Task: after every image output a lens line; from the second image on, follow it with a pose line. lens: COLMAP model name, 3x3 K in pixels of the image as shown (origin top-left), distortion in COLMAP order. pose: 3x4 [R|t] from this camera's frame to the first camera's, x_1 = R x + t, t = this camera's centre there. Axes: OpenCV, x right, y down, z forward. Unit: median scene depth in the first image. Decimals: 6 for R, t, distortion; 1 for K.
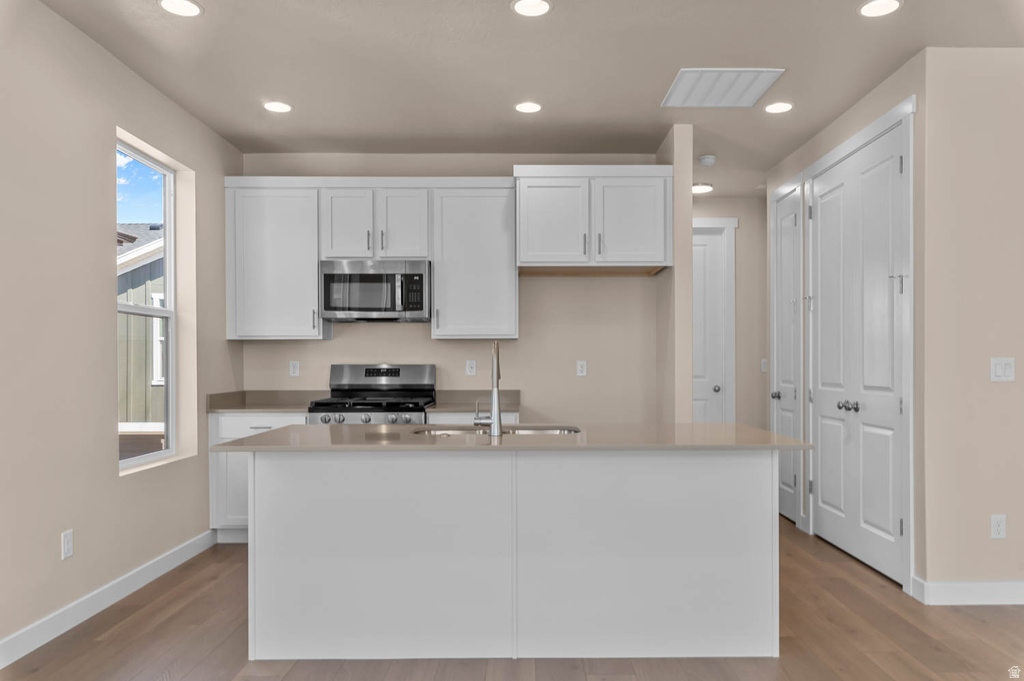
lens RADIAL K [[729.3, 0, 528.6], [0, 729.3, 364.3], [0, 0, 1]] dist [0.000134, 0.000337]
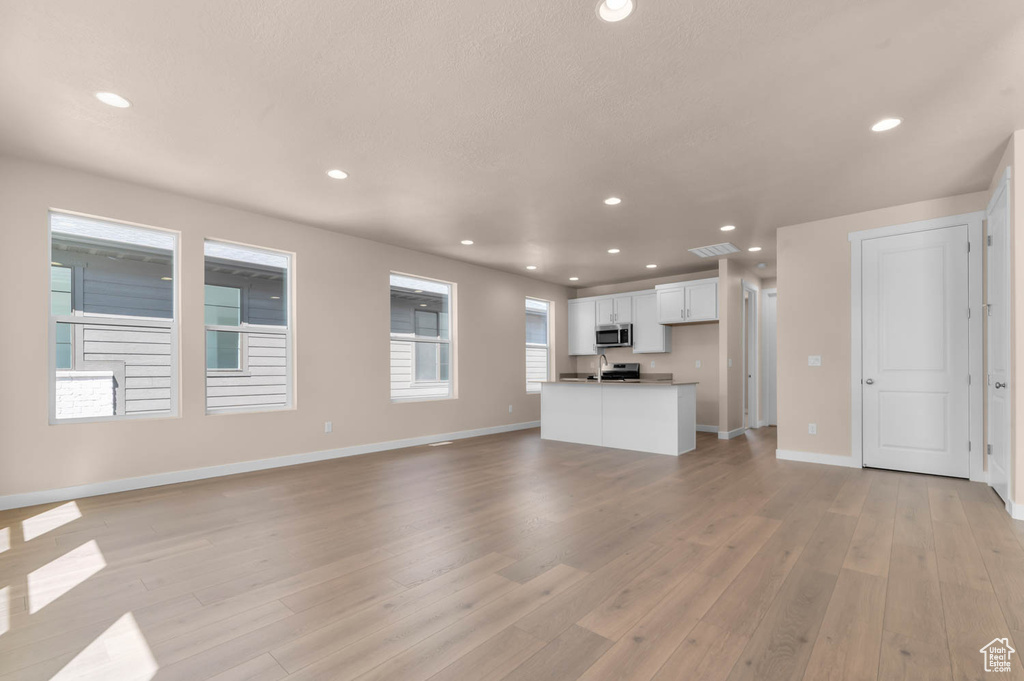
lens RADIAL K [[438.7, 0, 514.4], [0, 438.7, 370.4], [0, 0, 1]] dist [-0.001029, -0.000022]
pose [[0.739029, 0.002367, -0.673669, 0.628852], [-0.002370, 0.999997, 0.000913, 0.027086], [0.673669, 0.000922, 0.739032, -0.468057]]
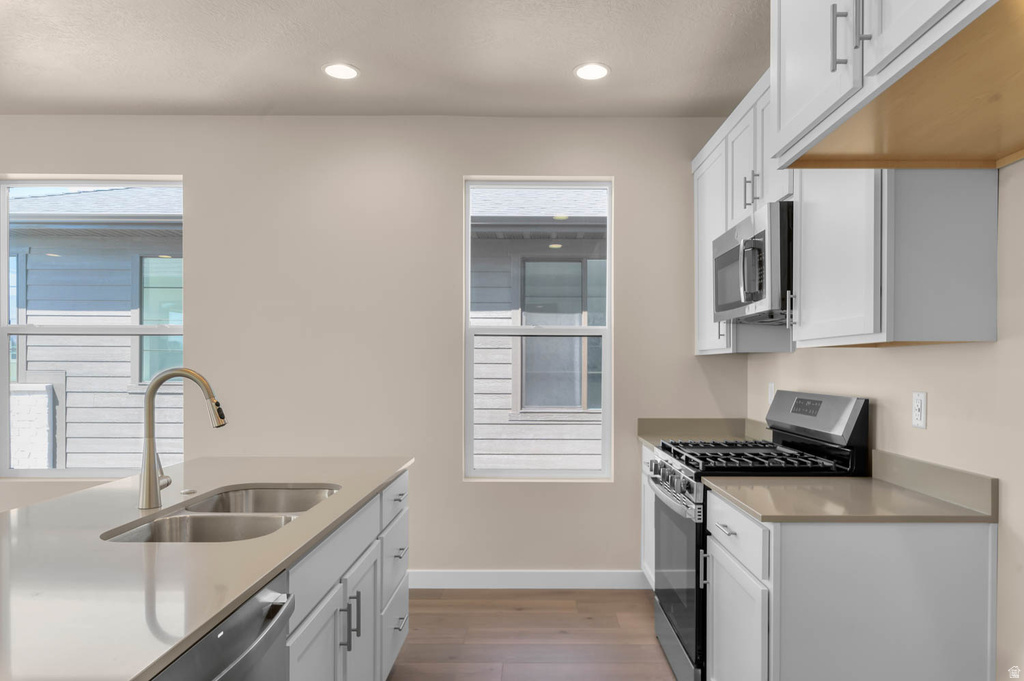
lens RADIAL K [[661.8, 0, 512.7], [0, 661.8, 364.9], [0, 0, 1]] dist [-0.002544, -0.000871]
pose [[-0.009476, 0.001818, -0.999953, 0.355743], [-0.007892, 0.999967, 0.001893, -0.023764], [0.999924, 0.007910, -0.009461, 0.810059]]
